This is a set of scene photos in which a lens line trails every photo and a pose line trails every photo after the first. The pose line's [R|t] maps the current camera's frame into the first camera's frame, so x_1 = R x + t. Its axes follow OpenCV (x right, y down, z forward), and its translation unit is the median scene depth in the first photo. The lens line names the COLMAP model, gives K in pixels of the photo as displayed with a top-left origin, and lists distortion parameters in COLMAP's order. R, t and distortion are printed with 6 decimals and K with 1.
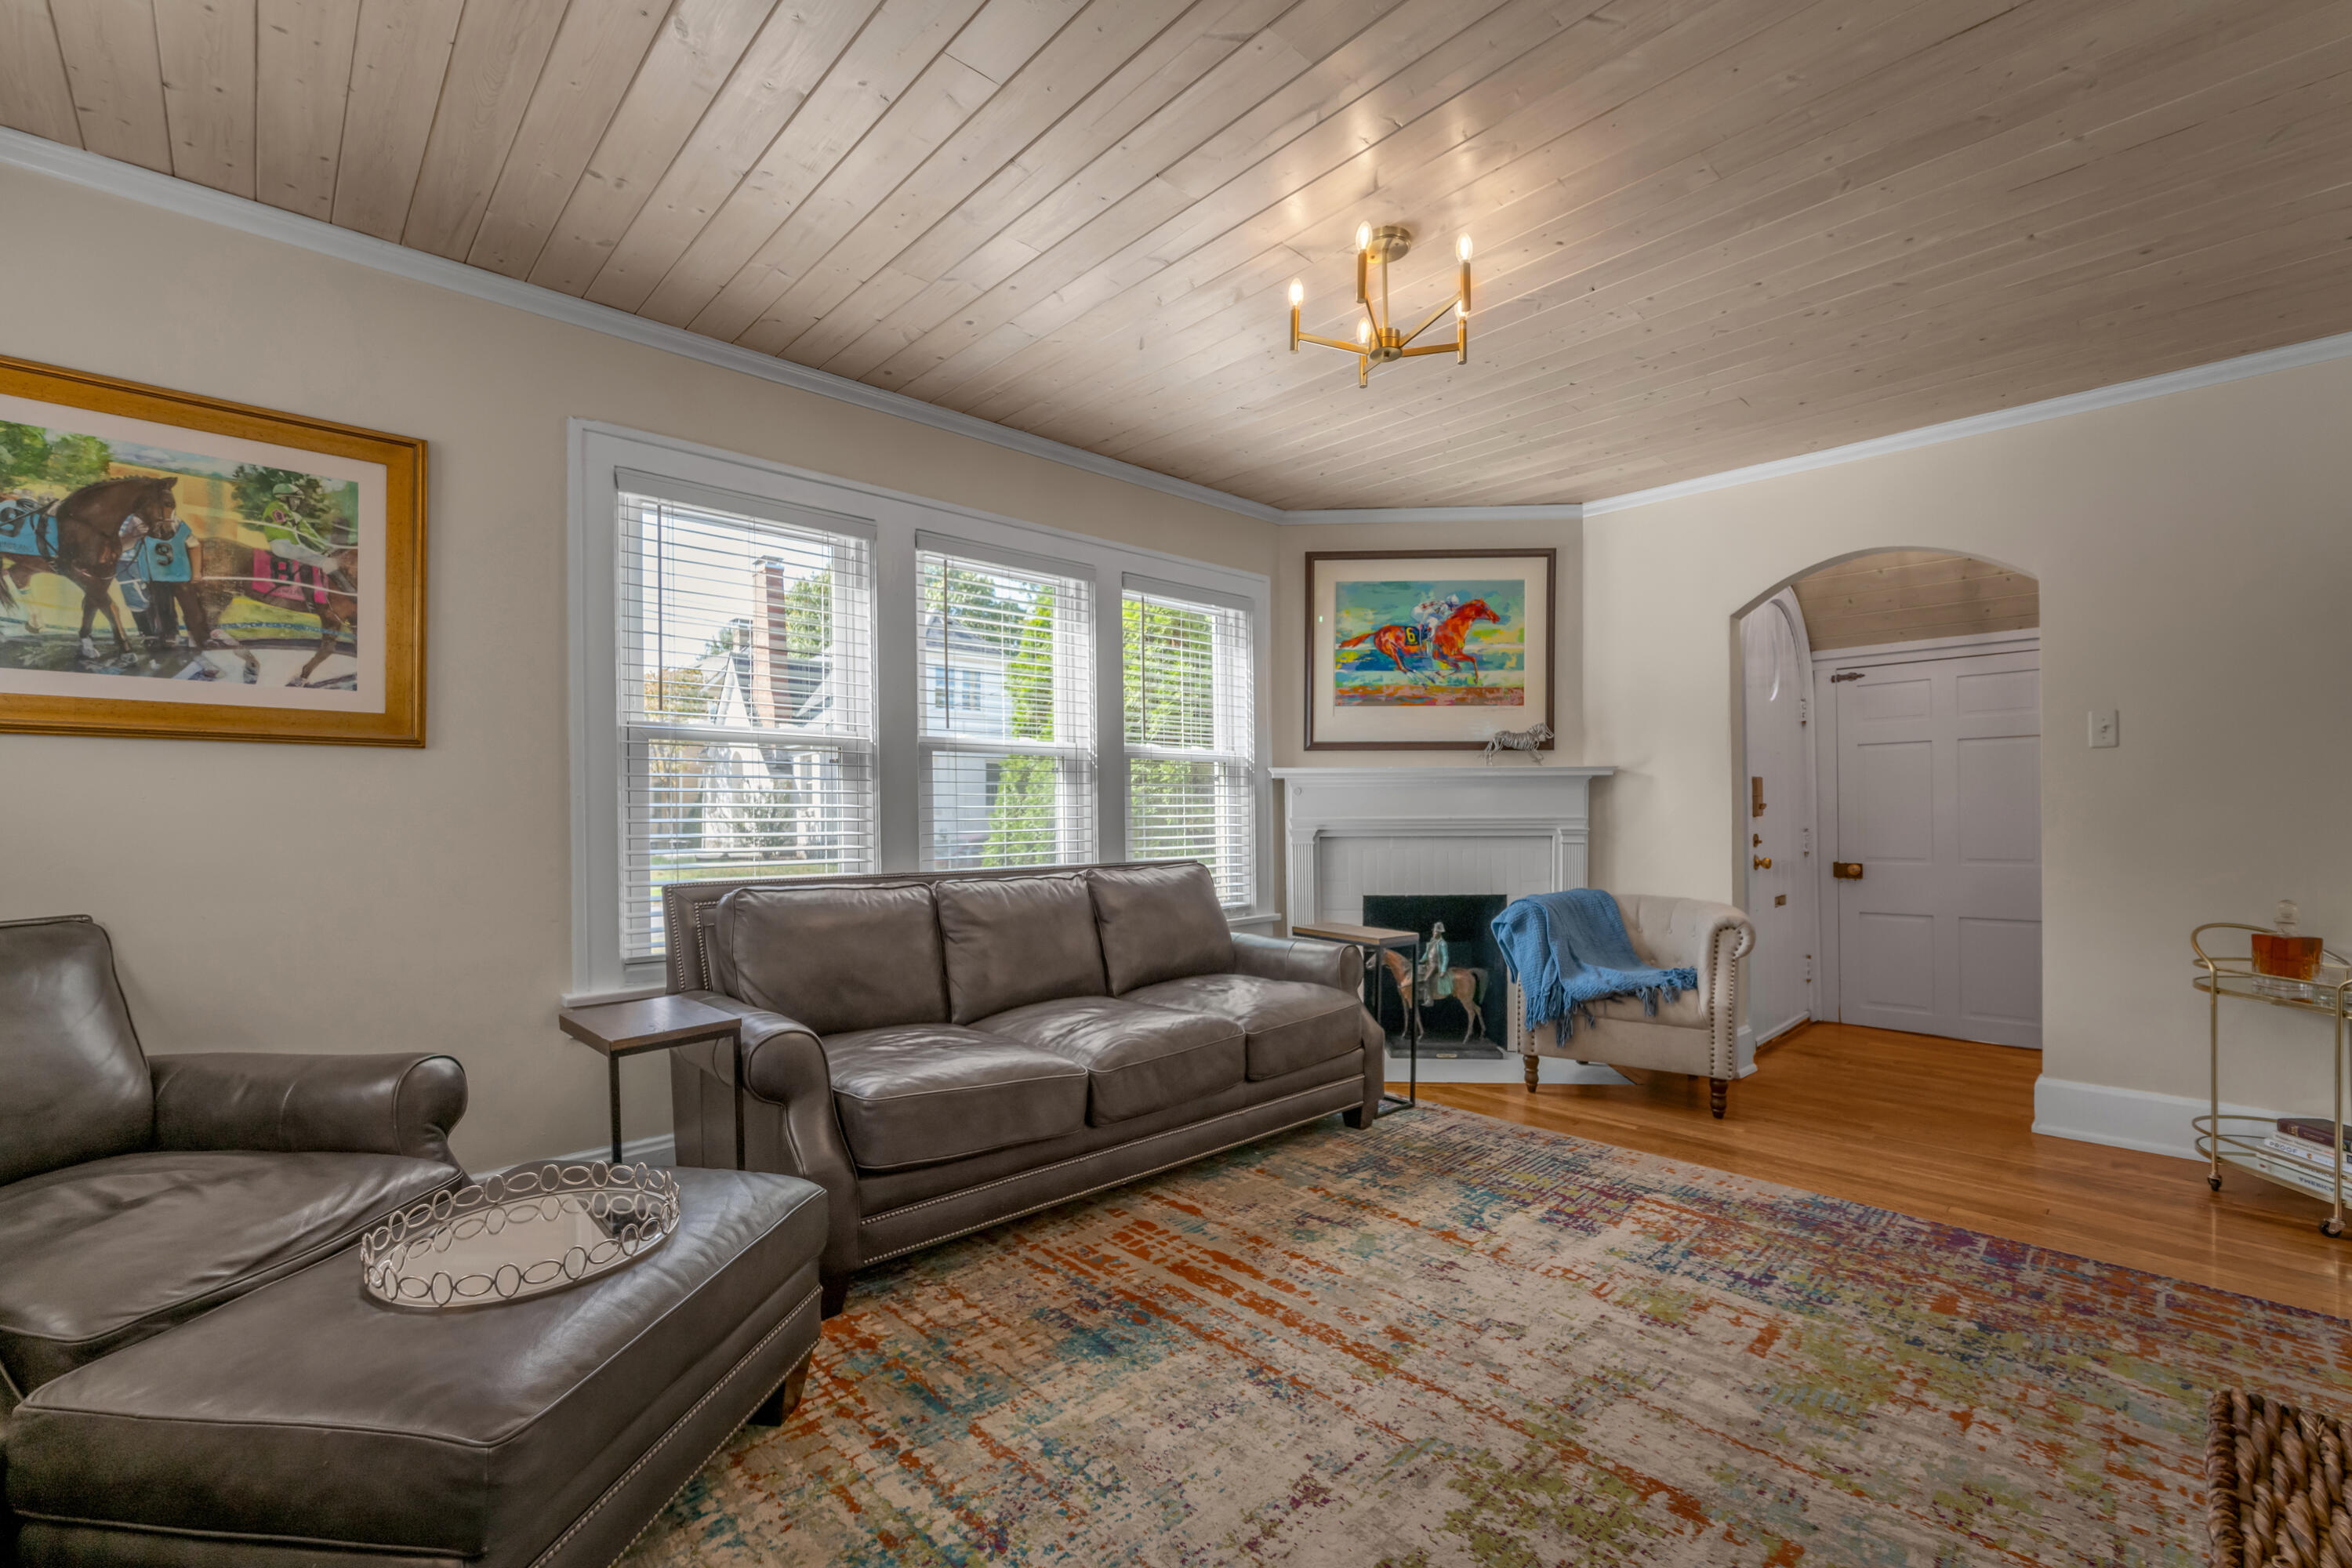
lens RADIAL K [[994.5, 0, 1171.9], [0, 994.5, 810.8], [0, 0, 1]] dist [-0.001211, 0.000040]
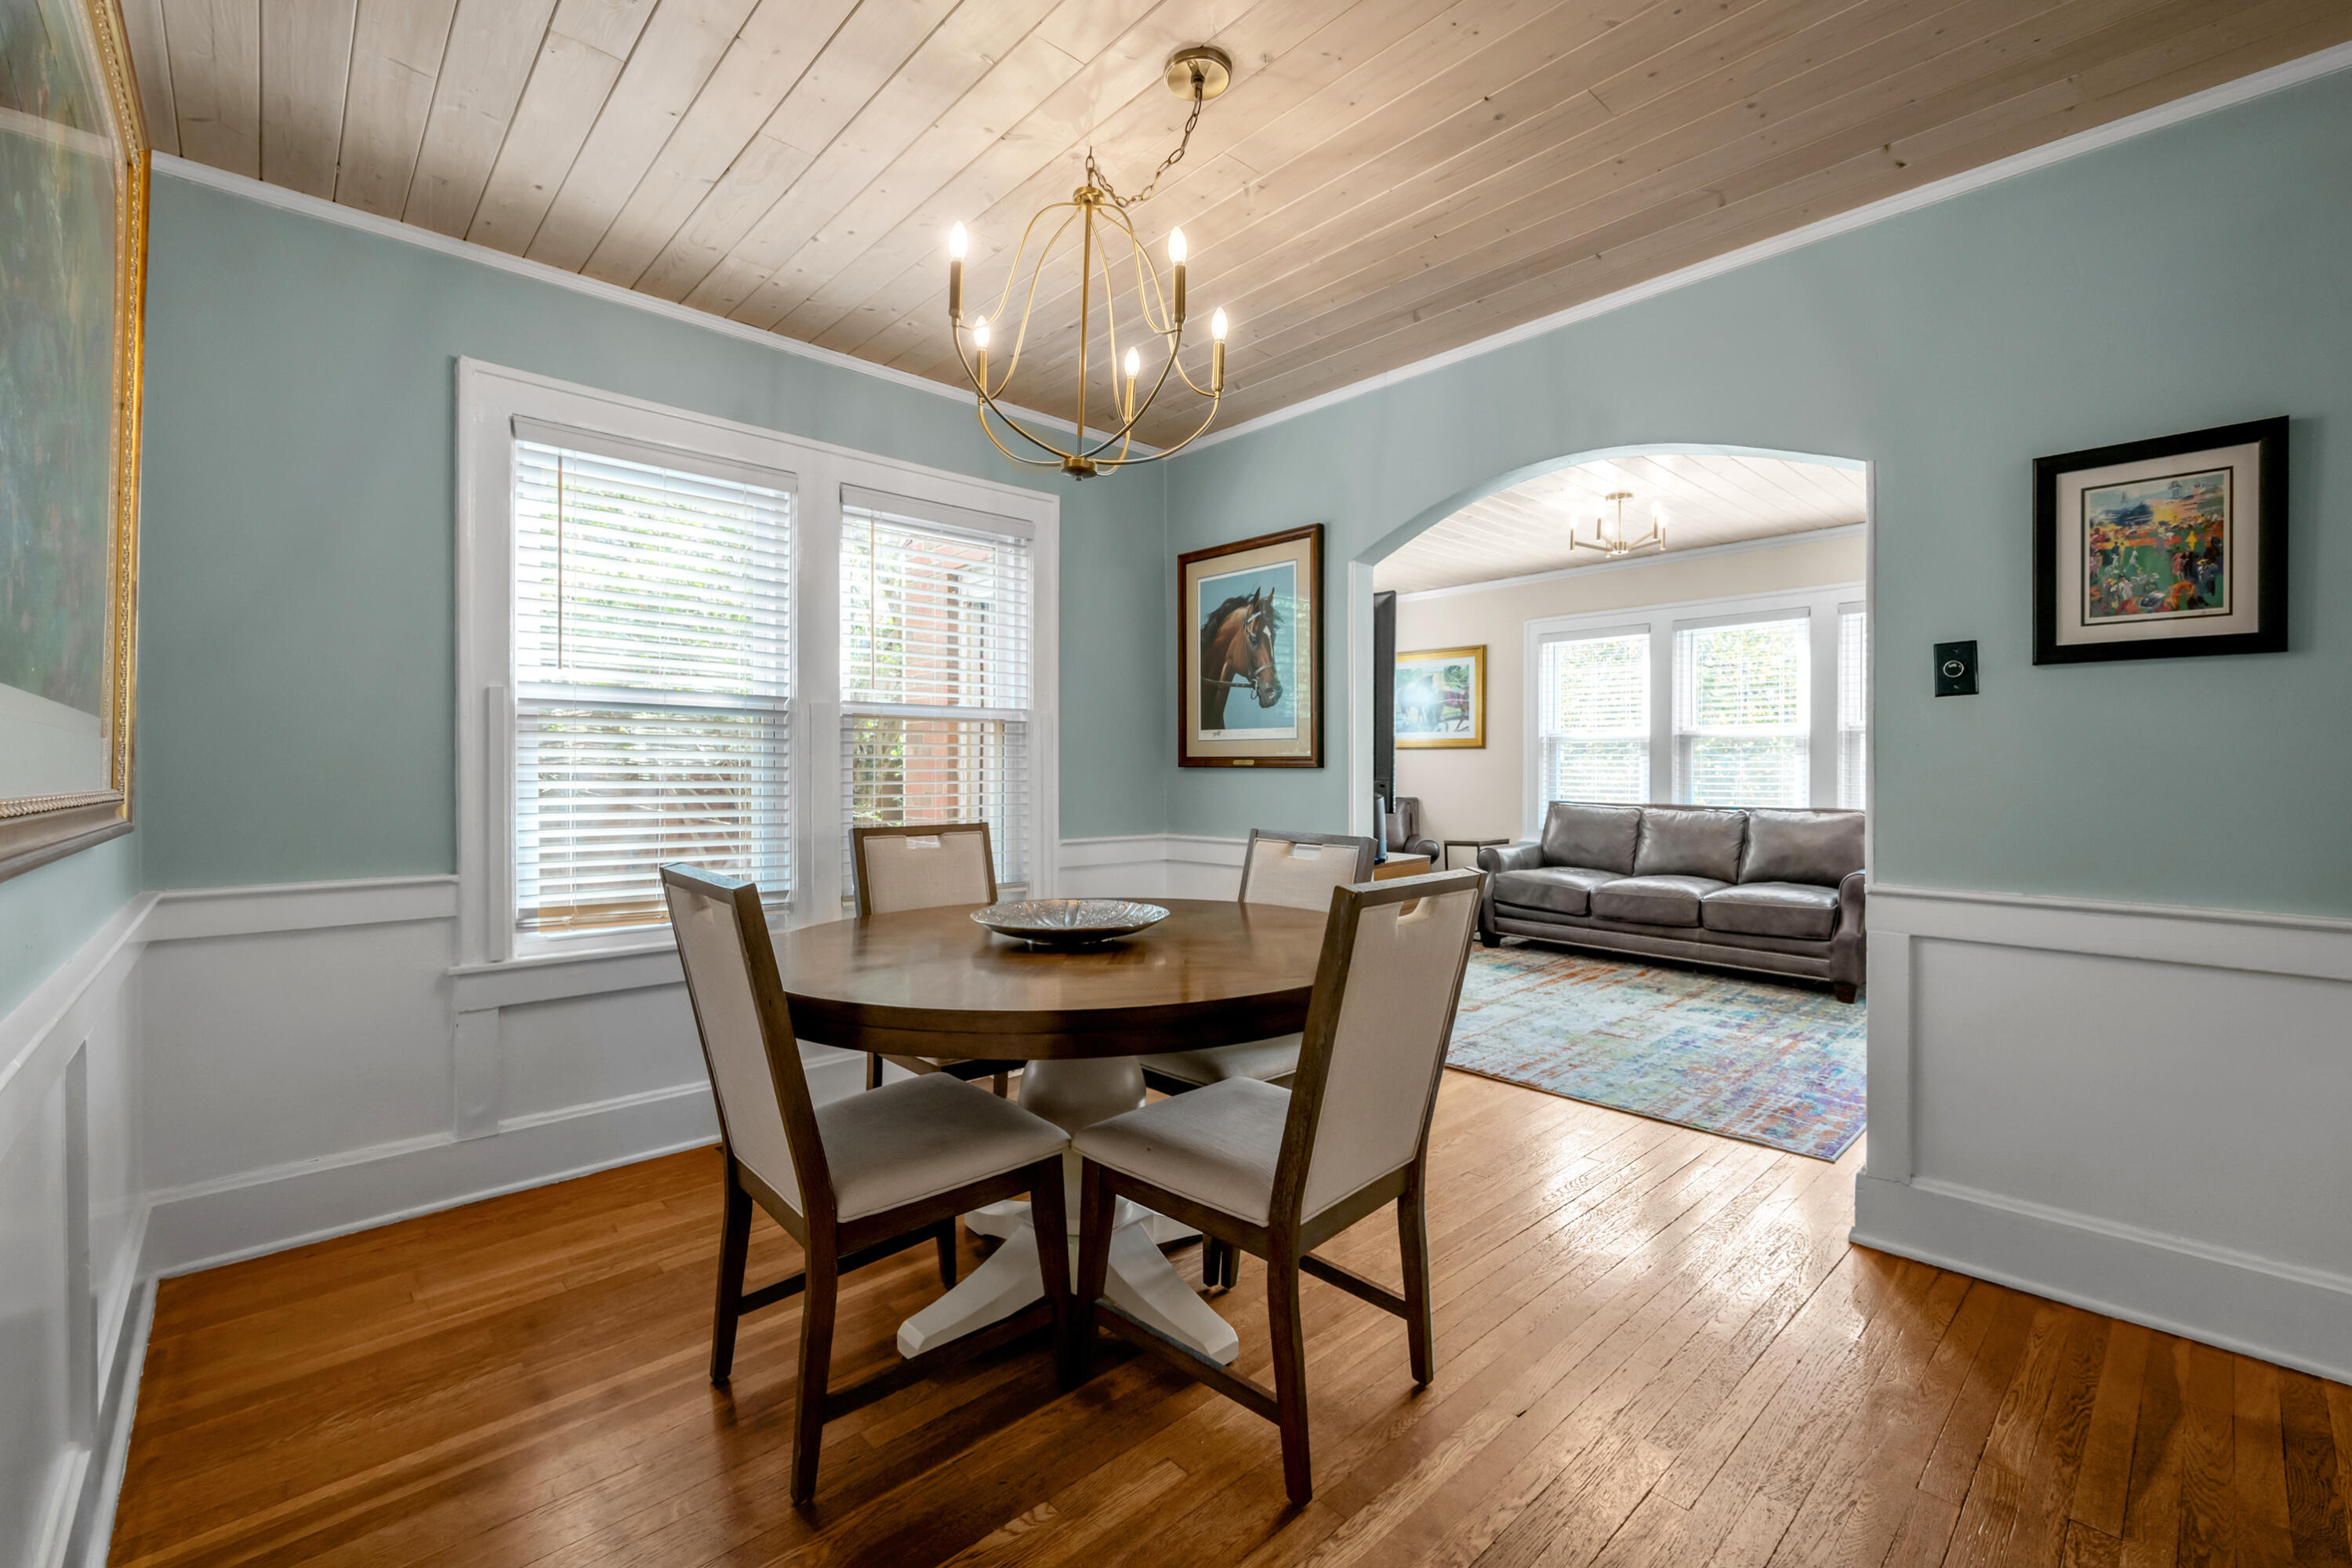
lens RADIAL K [[987.2, 0, 1176.0], [0, 987.2, 784.0], [0, 0, 1]] dist [-0.001342, -0.000066]
pose [[-0.005613, 0.022843, -0.999723, 1.399394], [-0.001626, 0.999738, 0.022852, -0.015568], [0.999983, 0.001754, -0.005574, 0.061480]]
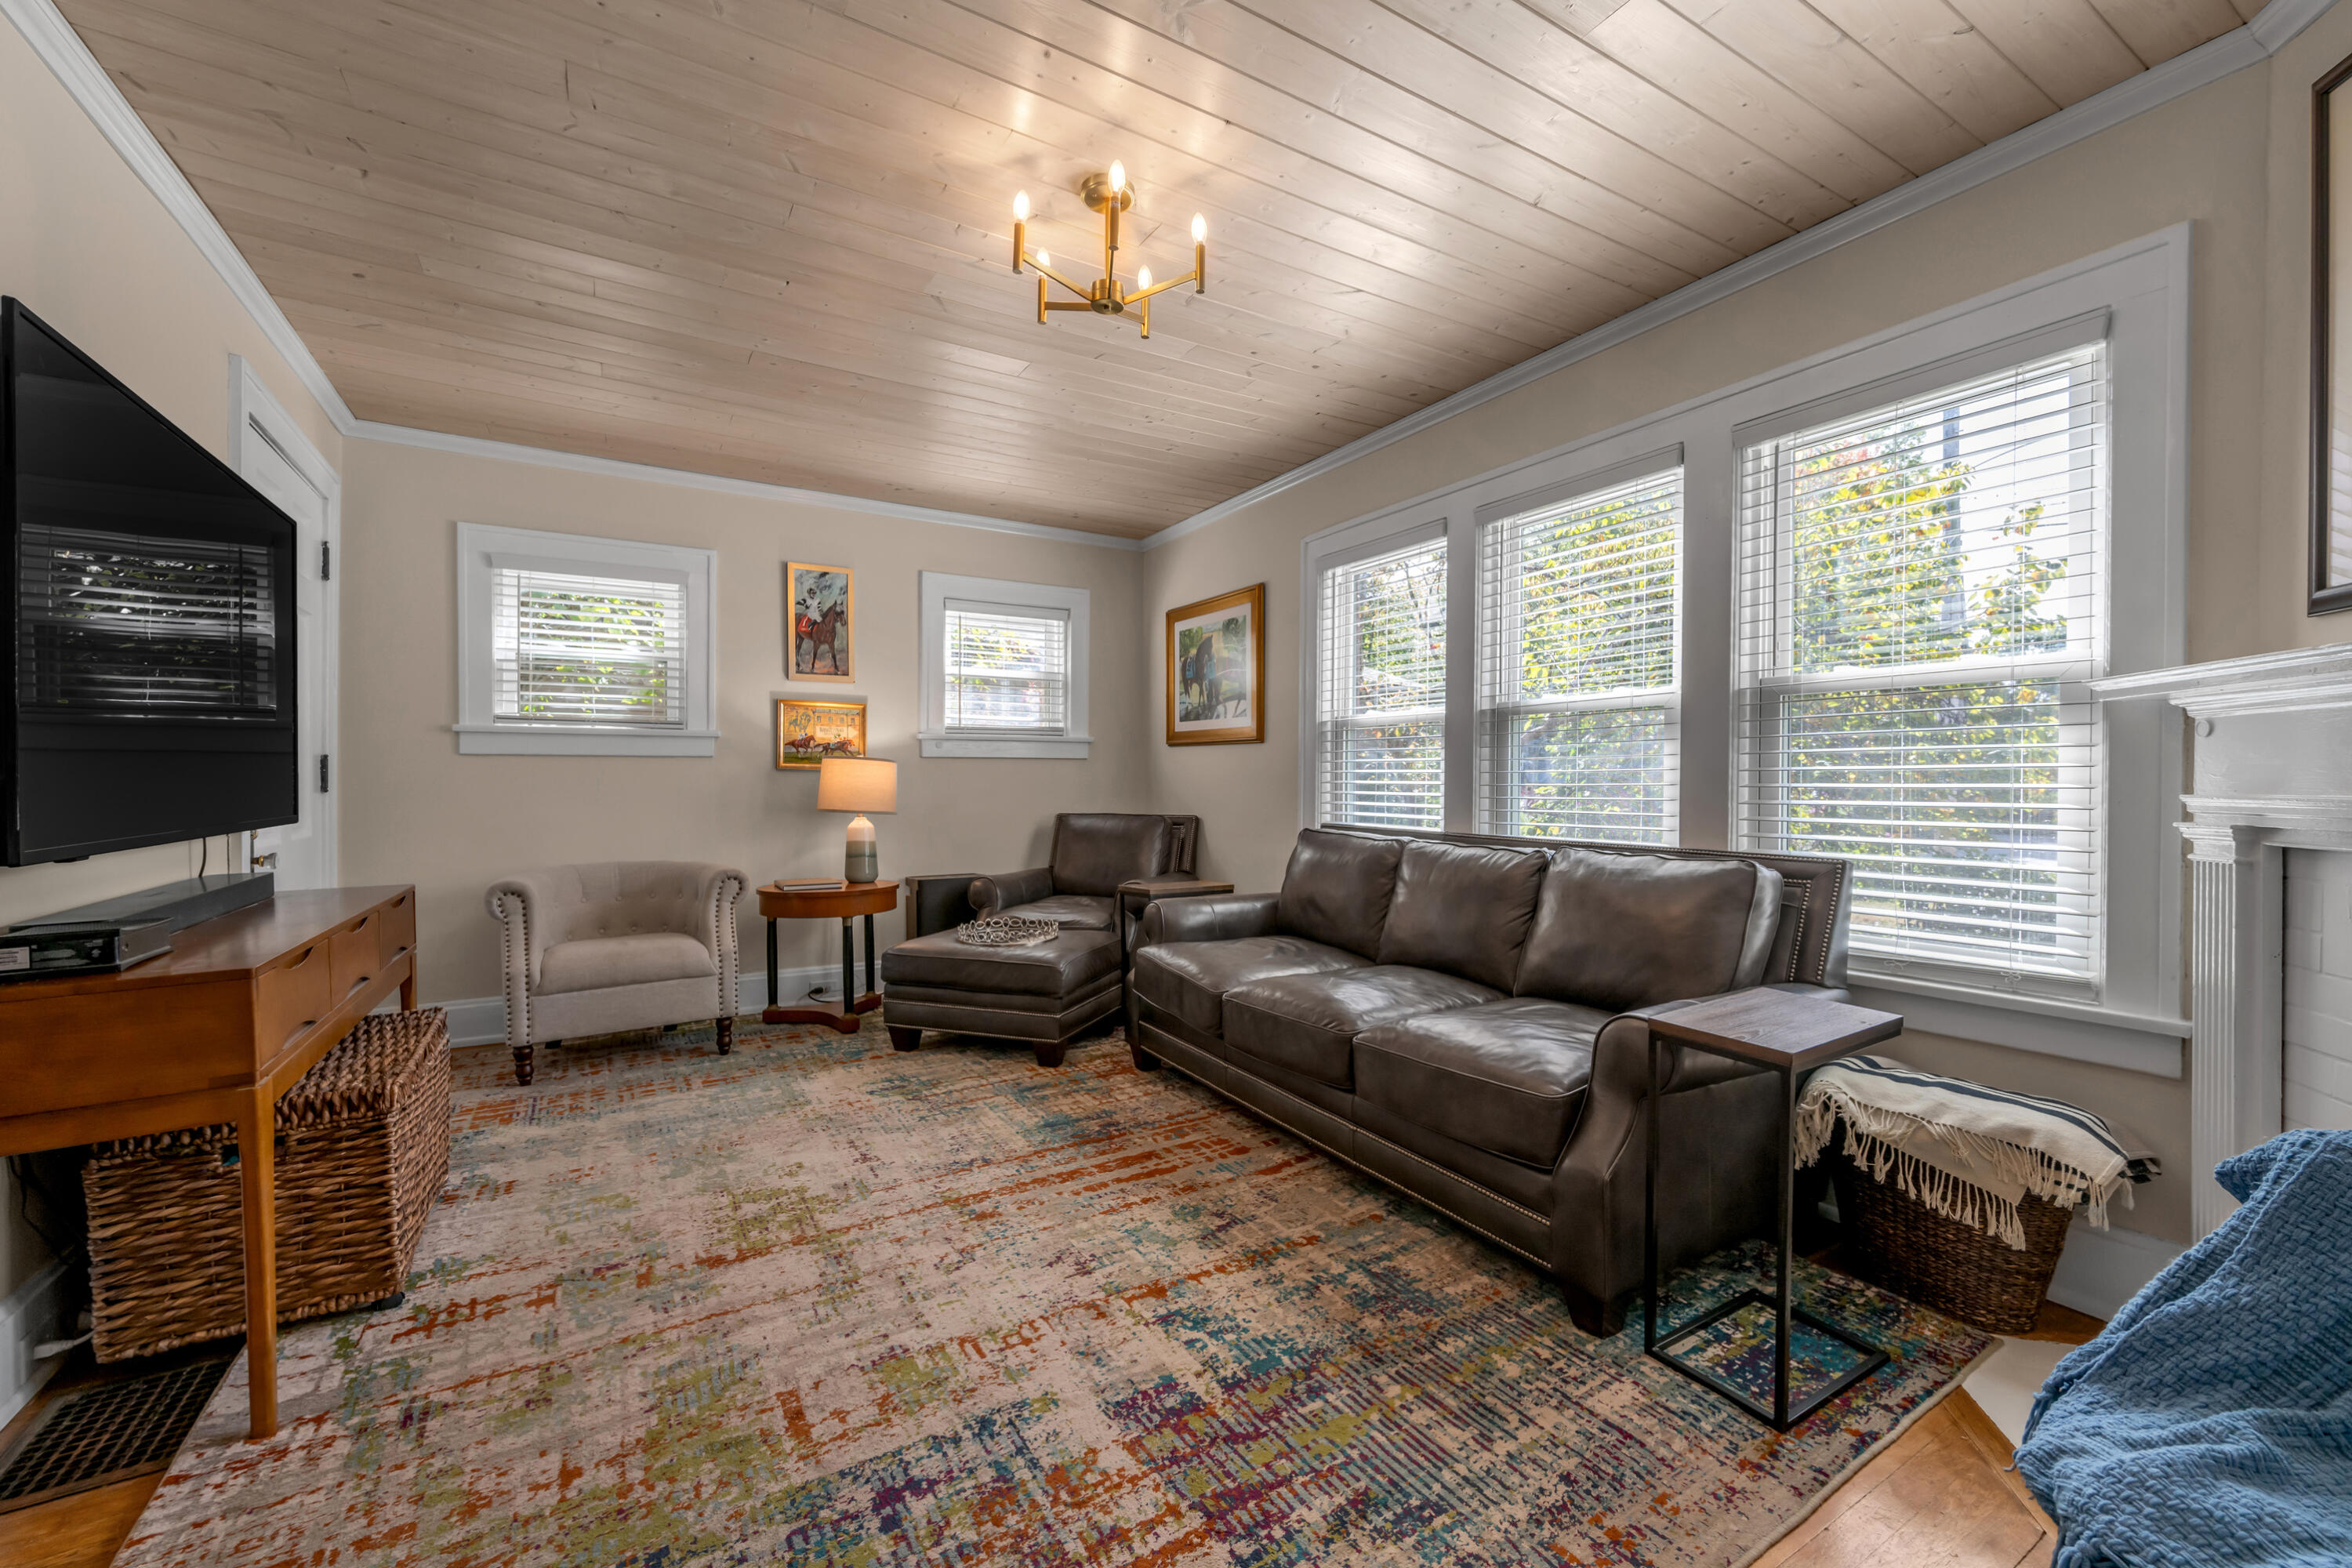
lens RADIAL K [[948.4, 0, 1176.0], [0, 948.4, 784.0], [0, 0, 1]] dist [-0.002114, -0.000122]
pose [[-0.219464, 0.009998, -0.975569, 0.688521], [-0.000202, 0.999947, 0.010294, -0.000989], [0.975620, 0.002456, -0.219451, 0.789650]]
